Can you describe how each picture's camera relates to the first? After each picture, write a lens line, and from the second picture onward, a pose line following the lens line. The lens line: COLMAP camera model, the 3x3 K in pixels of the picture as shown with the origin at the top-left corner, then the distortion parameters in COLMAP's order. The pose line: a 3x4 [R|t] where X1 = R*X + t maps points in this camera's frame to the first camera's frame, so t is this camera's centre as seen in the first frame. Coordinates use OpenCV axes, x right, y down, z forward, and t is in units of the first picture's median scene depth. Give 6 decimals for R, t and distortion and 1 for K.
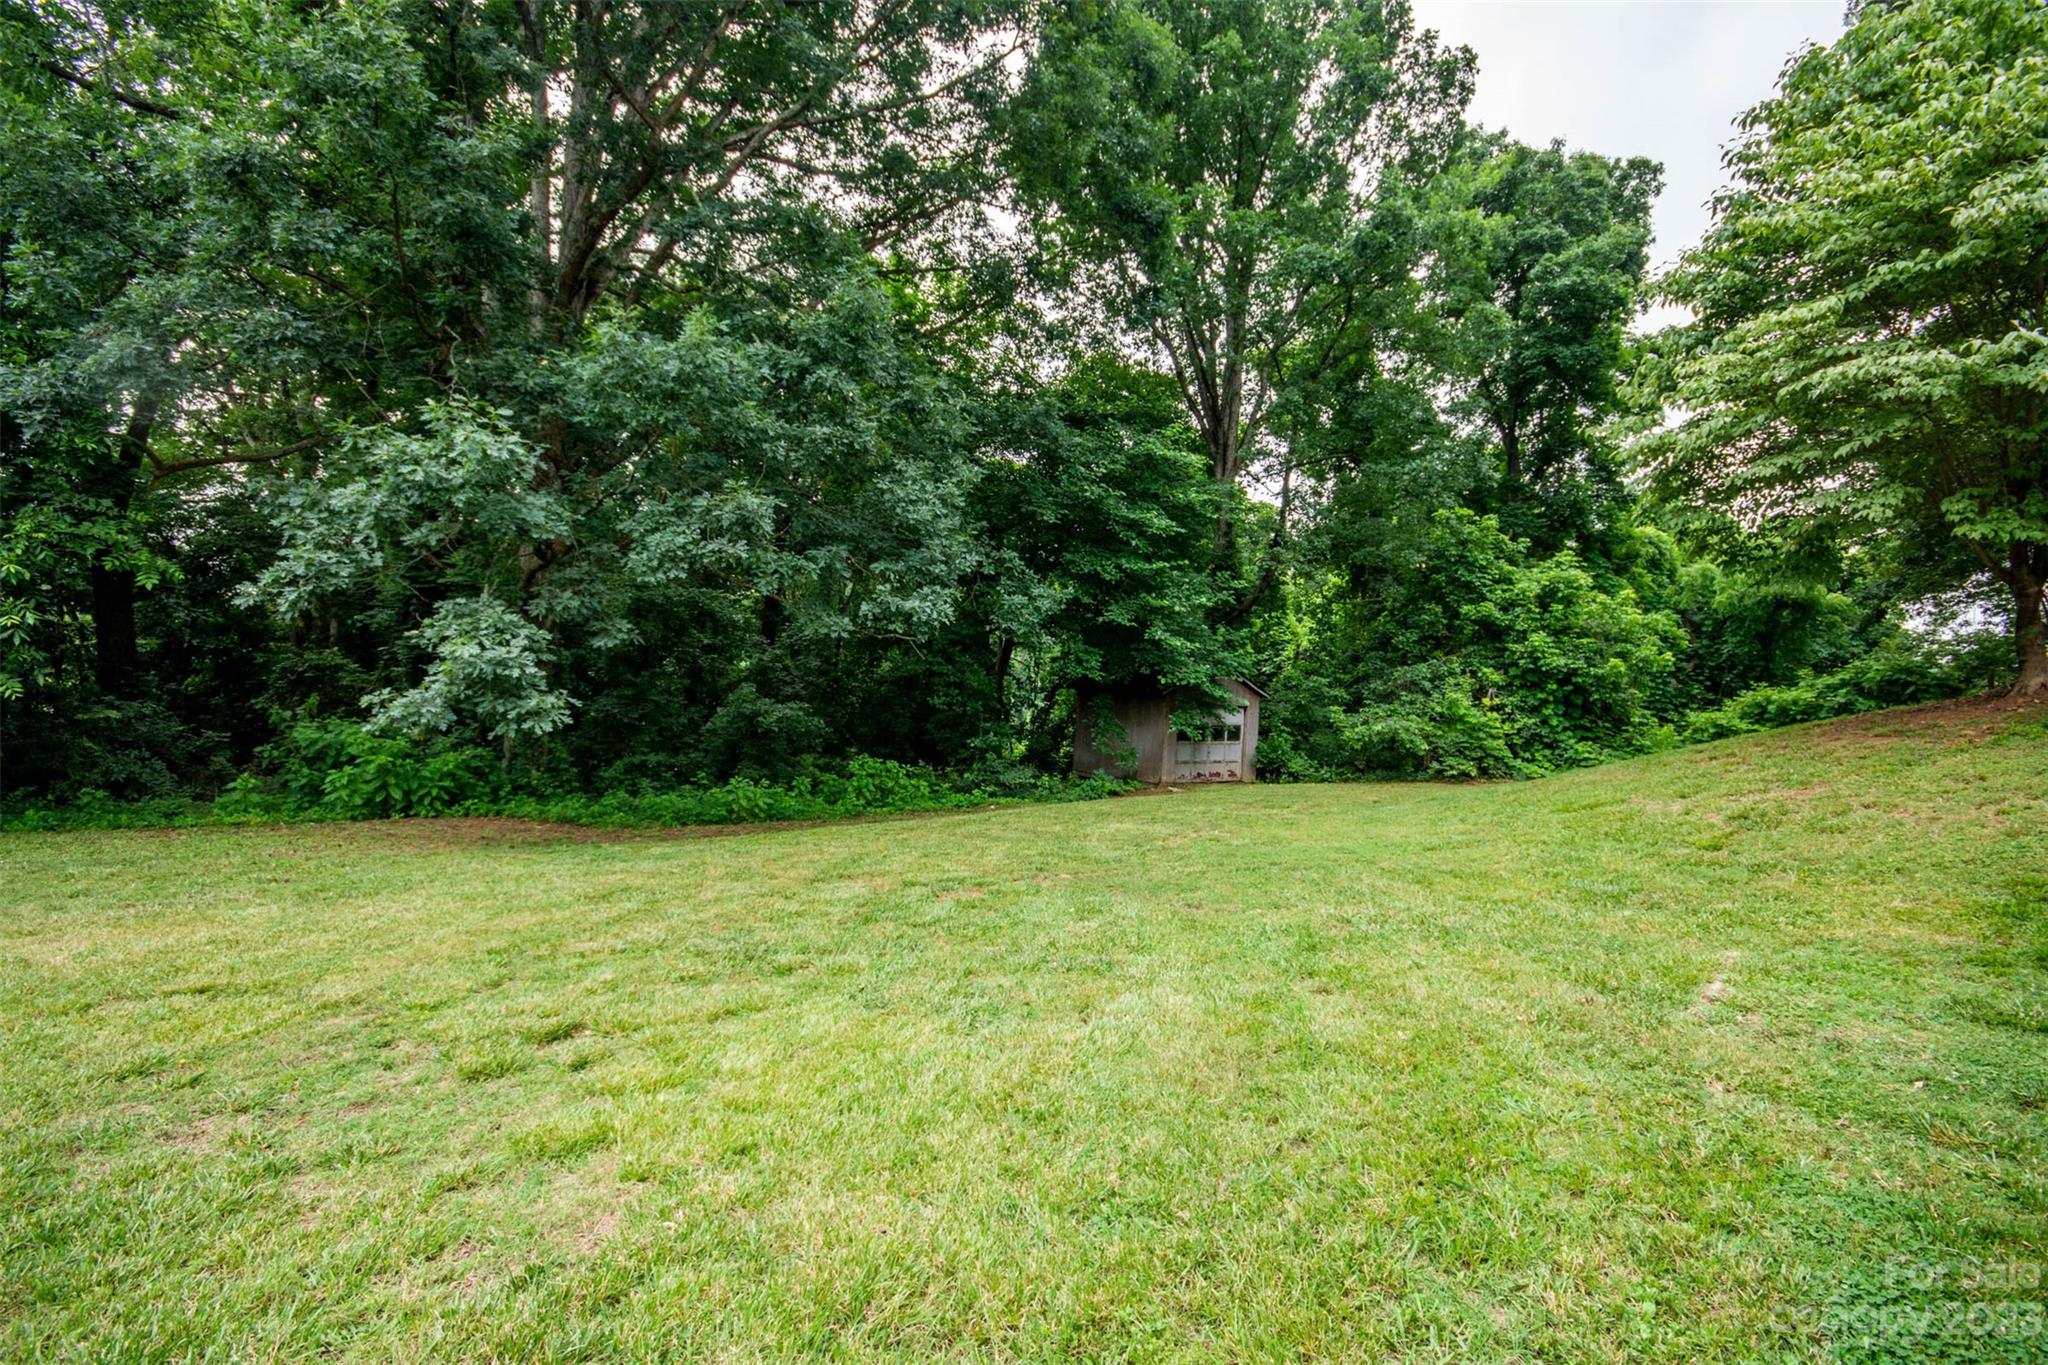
lens RADIAL K [[912.8, 0, 1012.8], [0, 912.8, 690.2], [0, 0, 1]] dist [-0.001094, -0.007643]
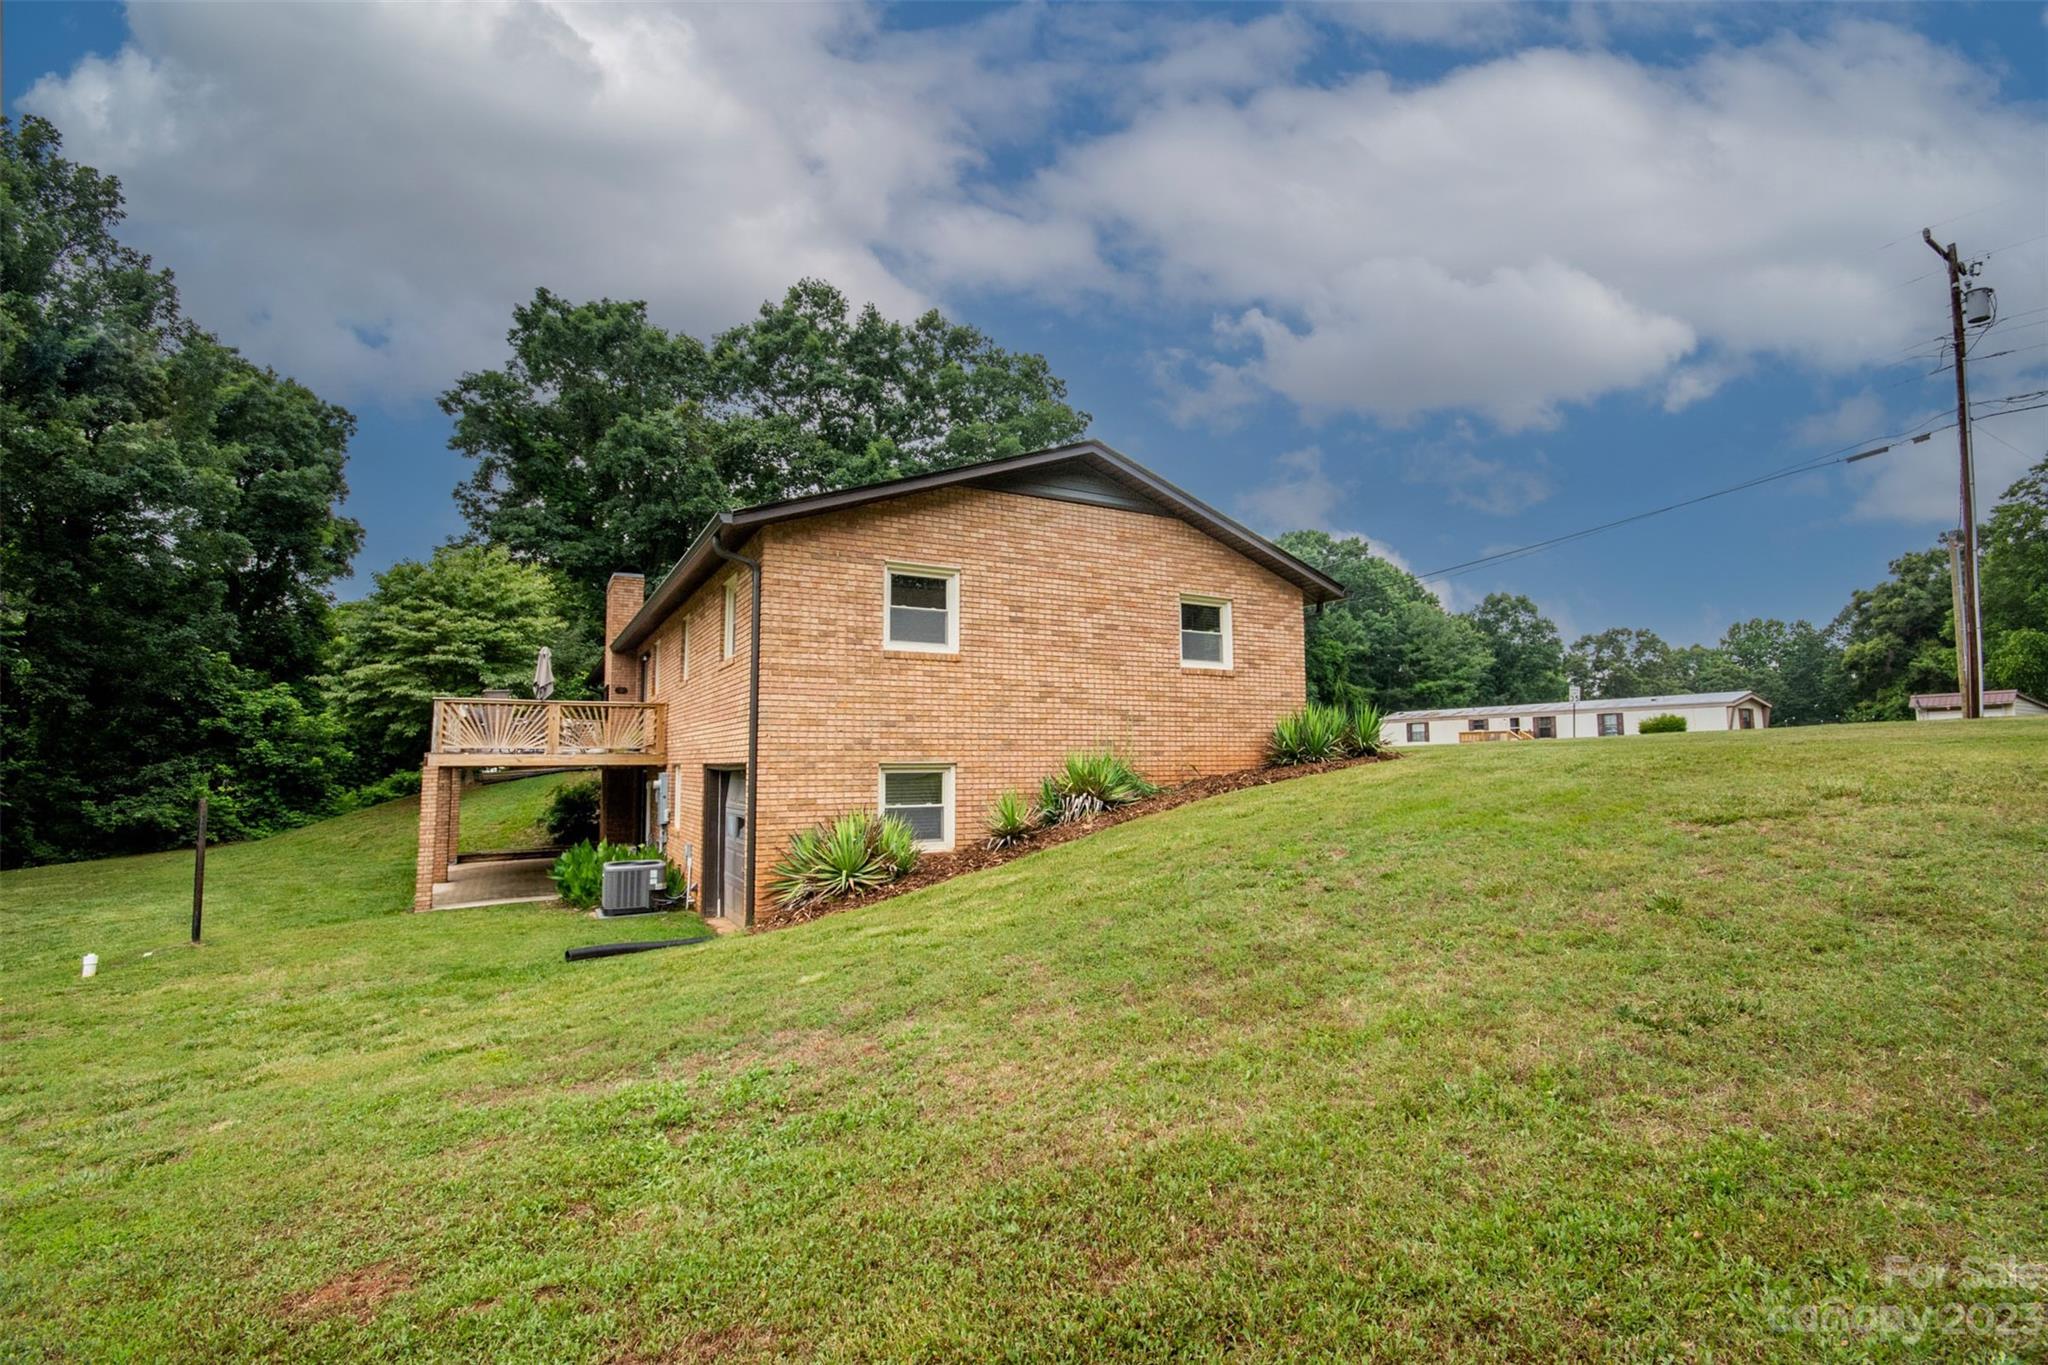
lens RADIAL K [[940.8, 0, 1024.0], [0, 940.8, 682.5], [0, 0, 1]] dist [0.000529, -0.000261]
pose [[0.334496, 0.038160, 0.941624, -0.456345], [0.020471, 0.998650, -0.047743, -0.058074], [-0.942175, 0.035246, 0.333263, -0.684784]]
